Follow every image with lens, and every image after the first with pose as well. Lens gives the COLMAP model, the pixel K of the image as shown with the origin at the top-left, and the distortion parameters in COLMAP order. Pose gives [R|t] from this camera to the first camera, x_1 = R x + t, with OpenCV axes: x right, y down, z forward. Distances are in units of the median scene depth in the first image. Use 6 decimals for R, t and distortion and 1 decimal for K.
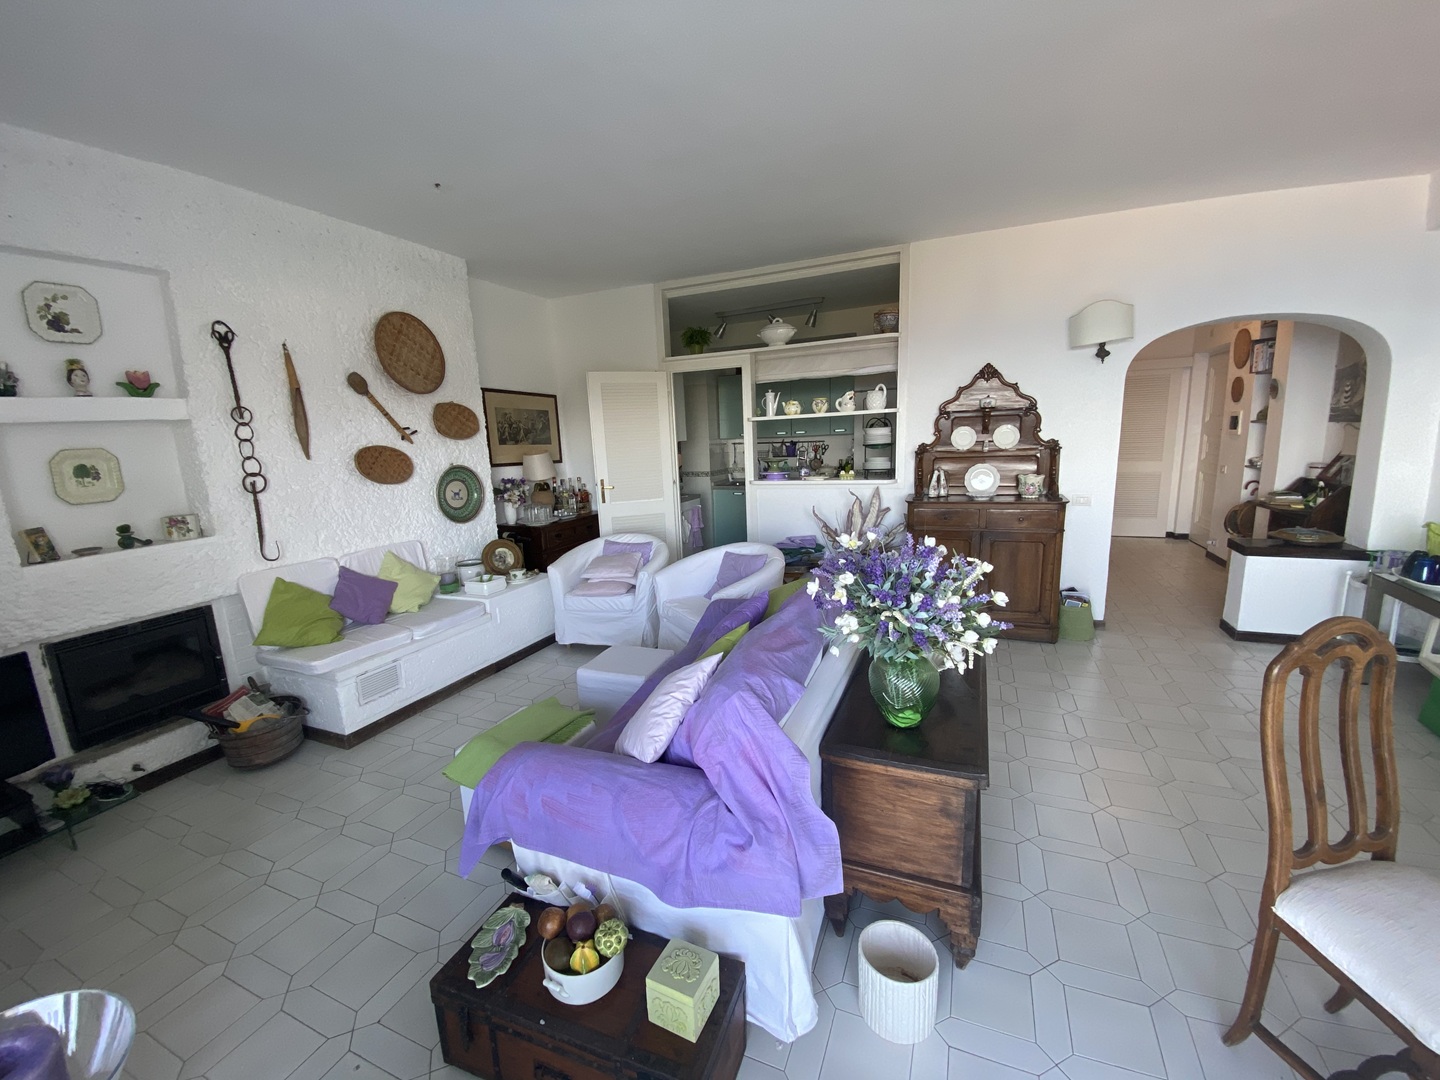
lens RADIAL K [[586.0, 0, 716.8], [0, 586.0, 544.2], [0, 0, 1]] dist [0.005647, -0.014742]
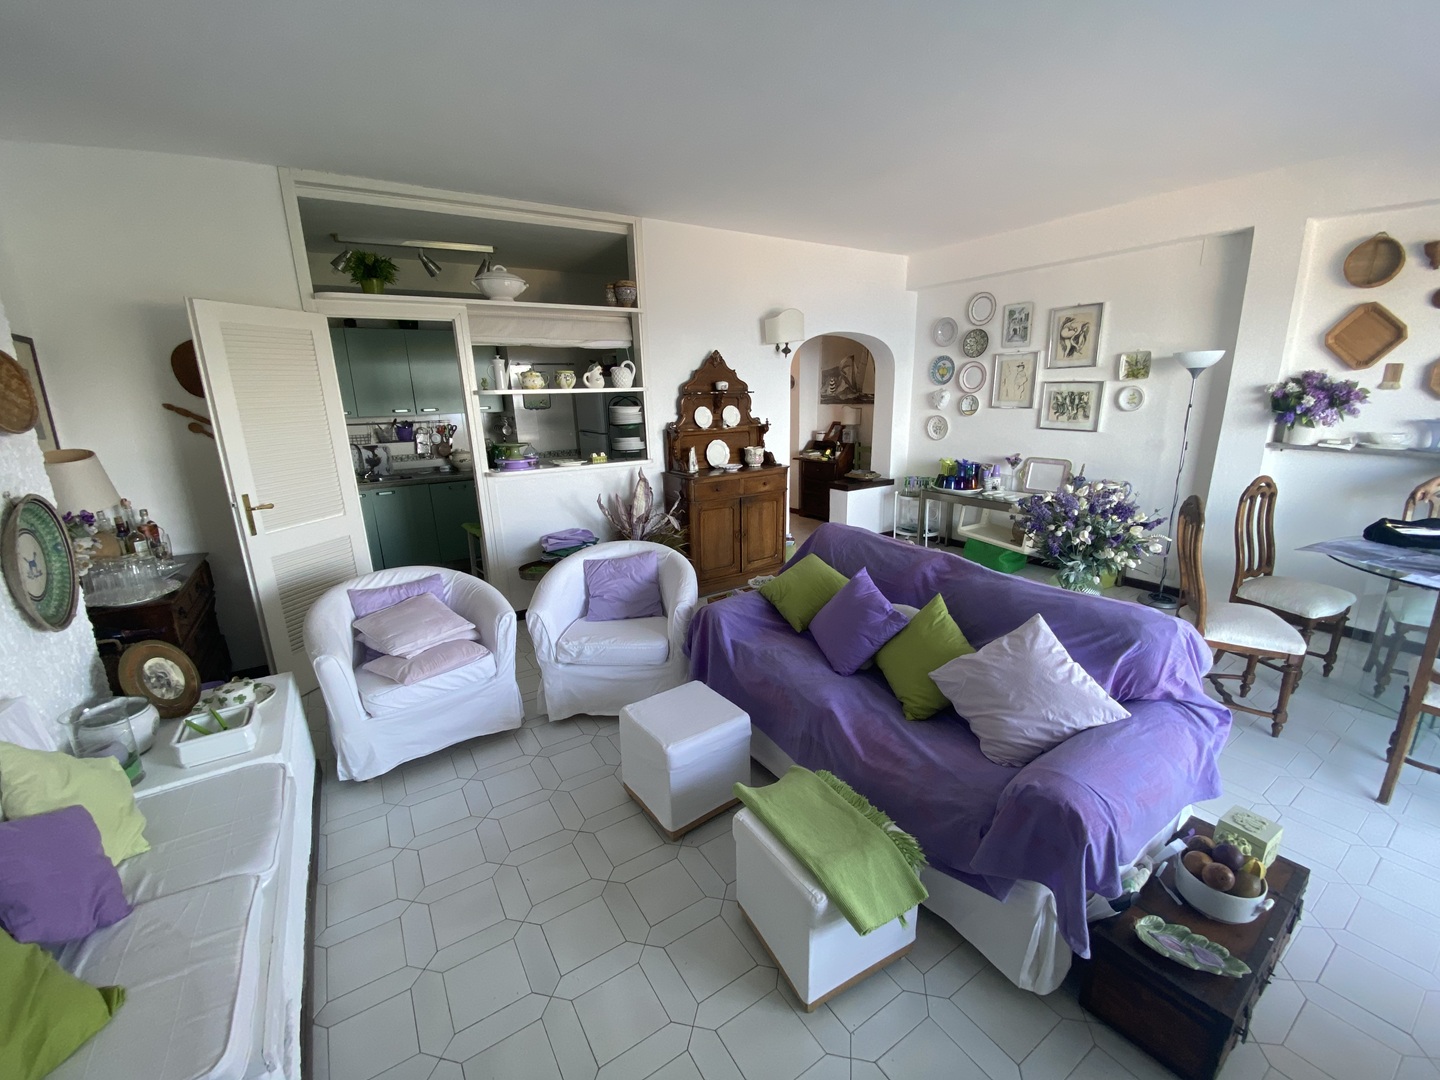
lens RADIAL K [[586.0, 0, 725.5], [0, 586.0, 544.7], [0, 0, 1]] dist [0.005647, -0.014742]
pose [[0.550464, -0.183712, 0.814395, -0.476434], [0.150550, 0.981340, 0.119612, -0.070165], [-0.821172, 0.056765, 0.567850, 0.349128]]
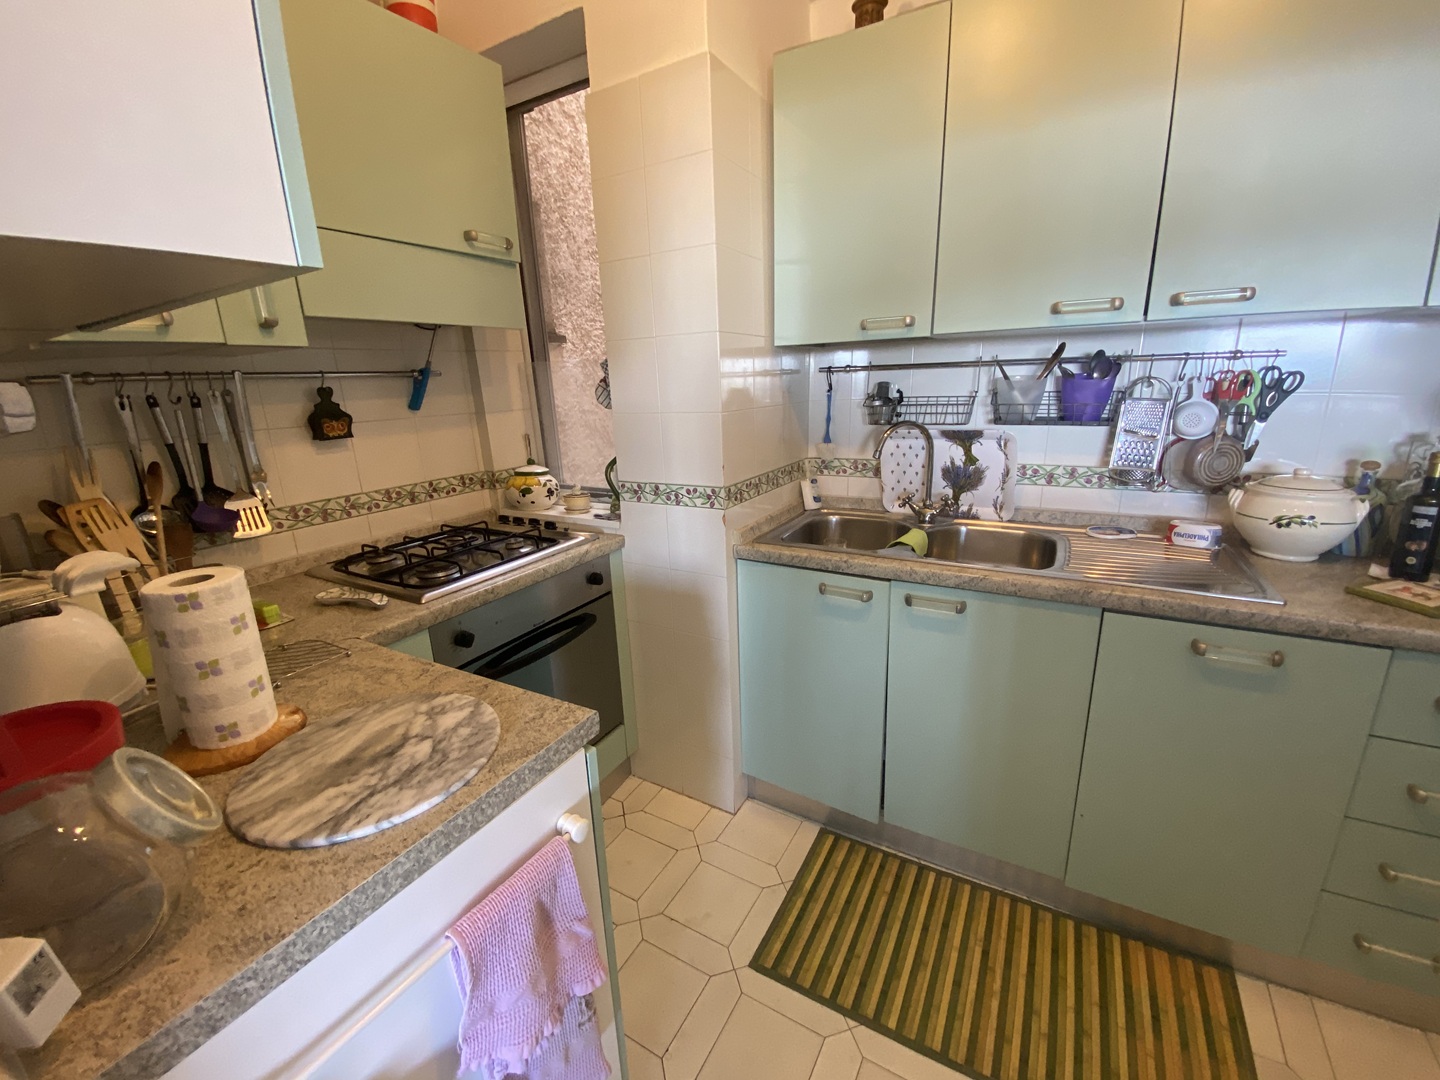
lens RADIAL K [[586.0, 0, 714.1], [0, 586.0, 541.4], [0, 0, 1]] dist [0.005647, -0.014742]
pose [[0.992627, 0.038876, -0.114804, 0.018369], [-0.028600, 0.995546, 0.089831, -0.190839], [0.117785, -0.085885, 0.989318, 1.196924]]
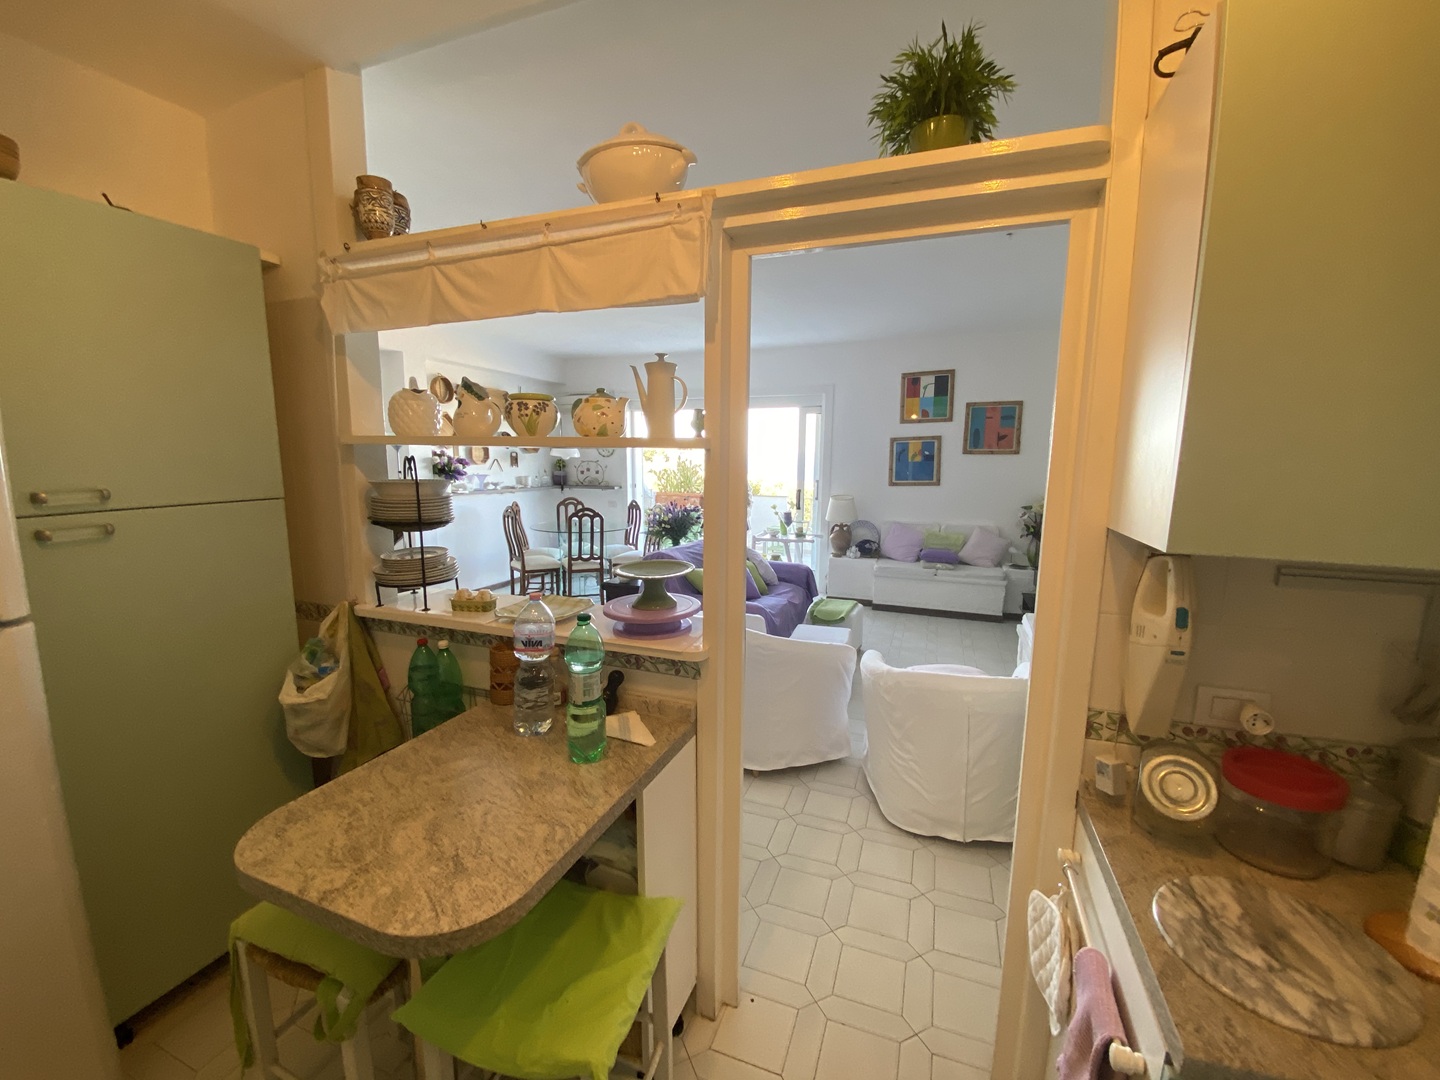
lens RADIAL K [[586.0, 0, 717.9], [0, 586.0, 542.2], [0, 0, 1]] dist [0.005647, -0.014742]
pose [[-0.998342, 0.041486, -0.039897, 0.083967], [0.026060, 0.943854, 0.329334, -0.297959], [0.051320, 0.327748, -0.943370, 1.469172]]
